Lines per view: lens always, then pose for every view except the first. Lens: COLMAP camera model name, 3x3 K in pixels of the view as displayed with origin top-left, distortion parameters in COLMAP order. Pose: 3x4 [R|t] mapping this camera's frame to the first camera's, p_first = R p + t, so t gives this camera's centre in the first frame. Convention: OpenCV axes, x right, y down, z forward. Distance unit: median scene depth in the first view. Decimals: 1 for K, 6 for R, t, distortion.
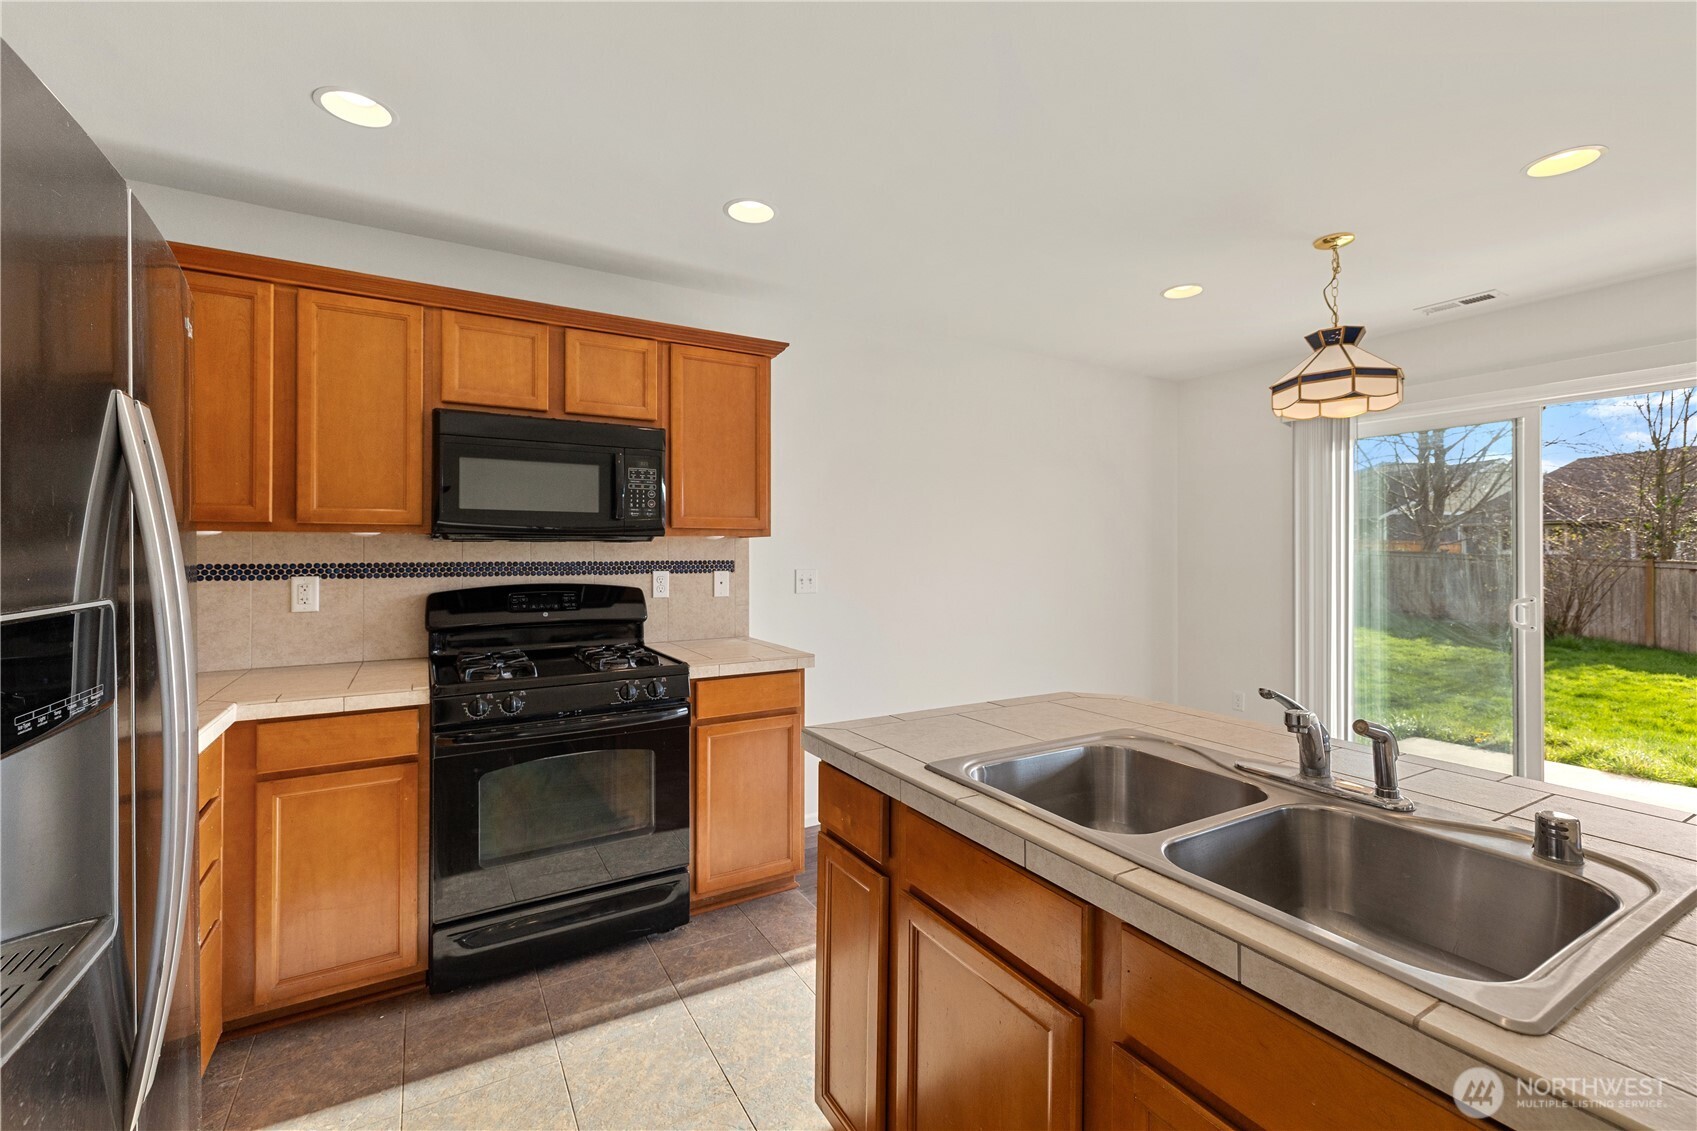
lens RADIAL K [[731.9, 0, 881.1], [0, 731.9, 549.1], [0, 0, 1]] dist [-0.000604, 0.000076]
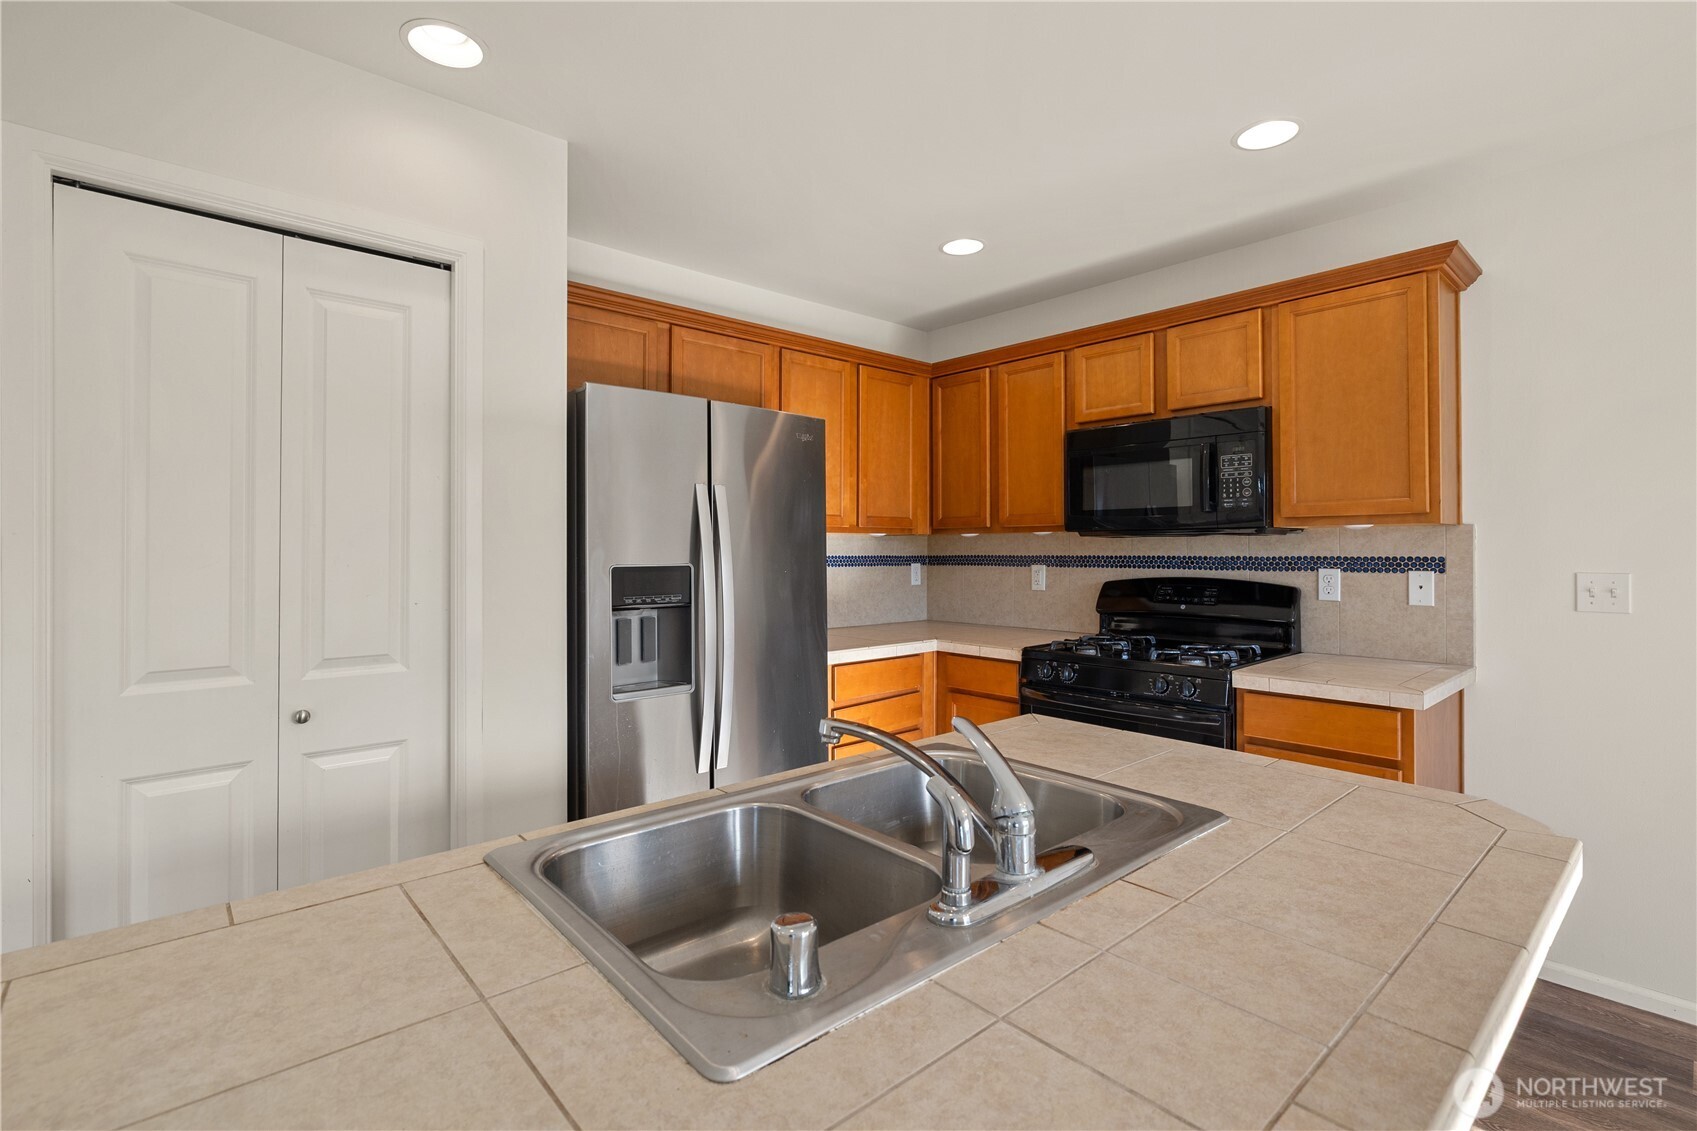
lens RADIAL K [[785.1, 0, 857.2], [0, 785.1, 540.9], [0, 0, 1]] dist [-0.003132, -0.000236]
pose [[0.187924, -0.008645, -0.982146, 0.550804], [0.007572, 0.999944, -0.007352, 0.001012], [0.982154, -0.006056, 0.187979, 0.353323]]
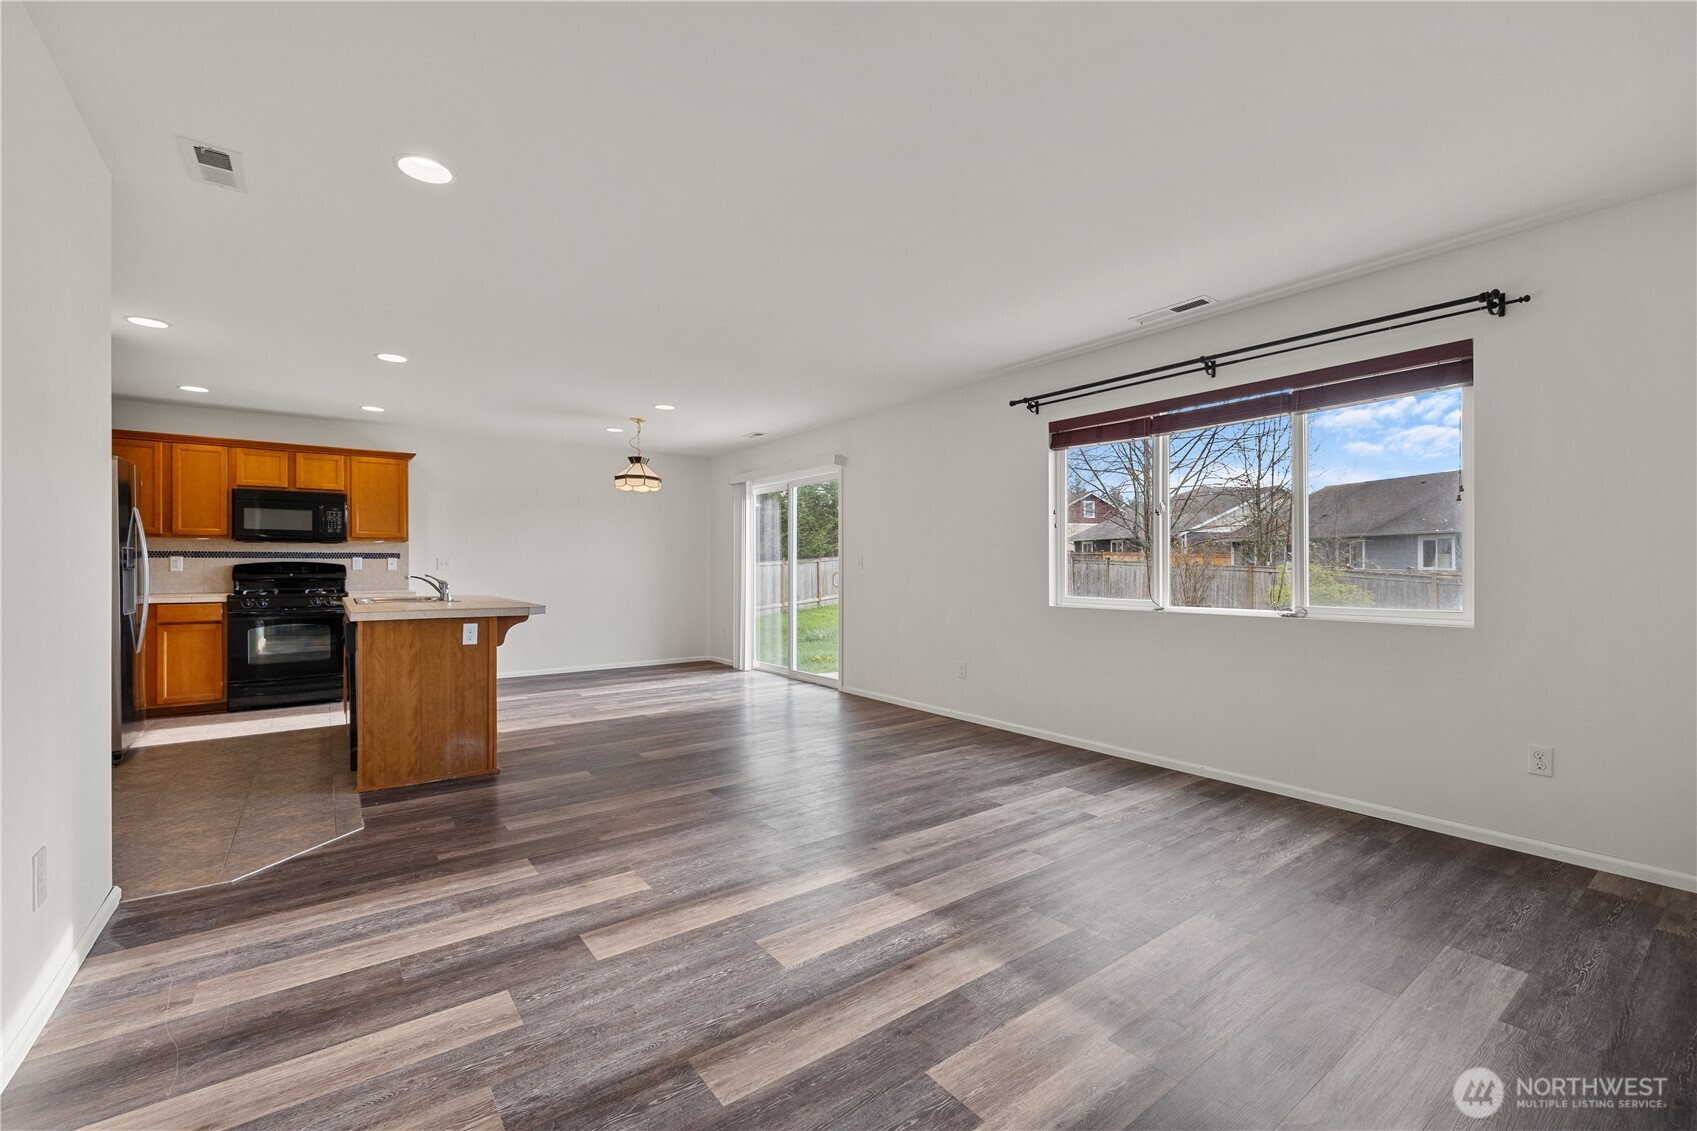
lens RADIAL K [[697.6, 0, 848.5], [0, 697.6, 565.5], [0, 0, 1]] dist [0.000713, -0.000392]
pose [[0.995790, -0.002948, 0.091621, 1.101267], [0.002834, 0.999995, 0.001380, 0.063451], [-0.091624, -0.001114, 0.995793, -1.362376]]
